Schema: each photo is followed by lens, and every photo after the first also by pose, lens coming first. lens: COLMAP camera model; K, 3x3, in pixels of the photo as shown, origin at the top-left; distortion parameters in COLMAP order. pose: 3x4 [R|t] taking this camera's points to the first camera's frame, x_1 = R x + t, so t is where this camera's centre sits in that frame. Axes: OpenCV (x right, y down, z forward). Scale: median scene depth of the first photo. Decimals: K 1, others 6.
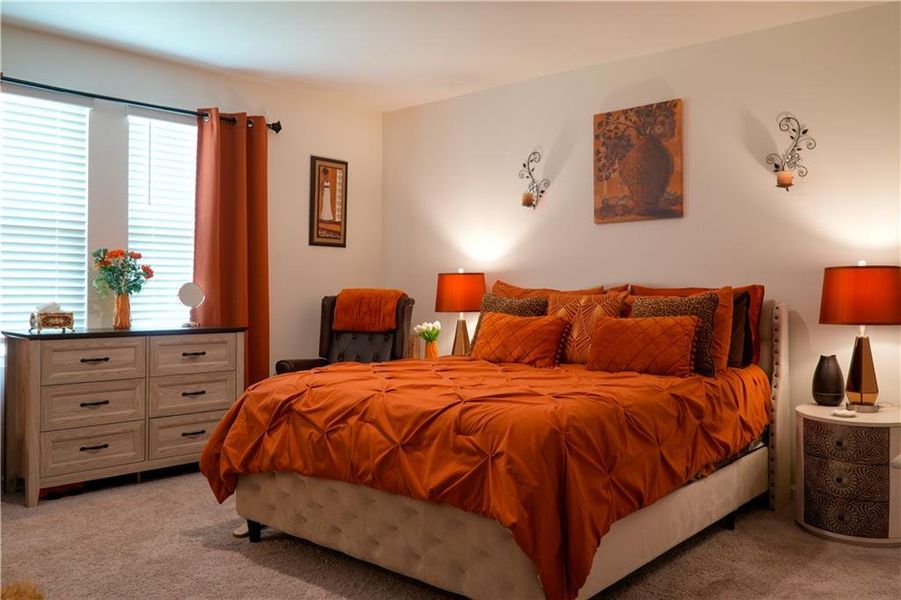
lens RADIAL K [[745.4, 0, 450.7], [0, 745.4, 285.6], [0, 0, 1]] dist [0.001596, -0.002943]
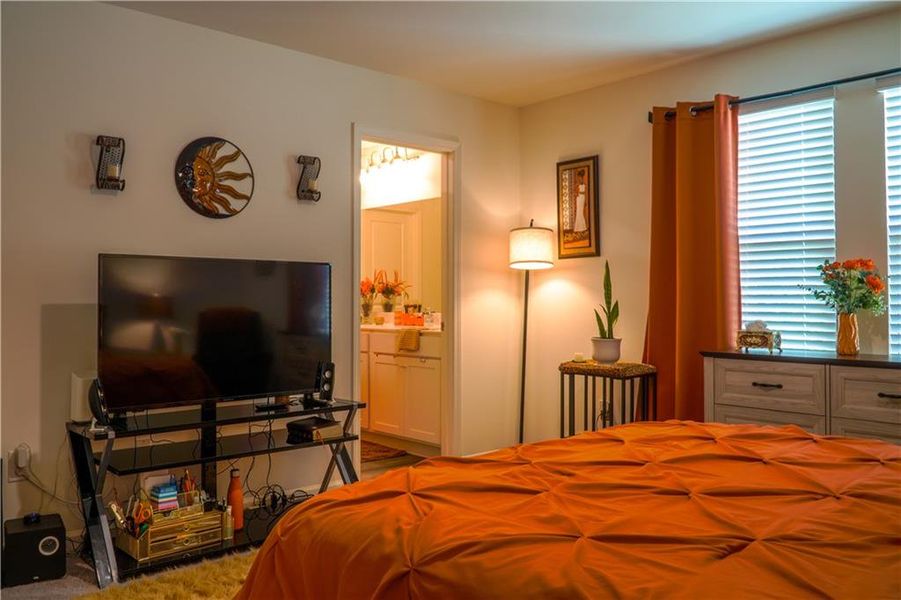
lens RADIAL K [[745.4, 0, 450.7], [0, 745.4, 285.6], [0, 0, 1]] dist [0.001596, -0.002943]
pose [[-0.076678, -0.019975, -0.996856, 0.452894], [0.010522, 0.999727, -0.020842, -0.006664], [0.997000, -0.012087, -0.076447, 0.675875]]
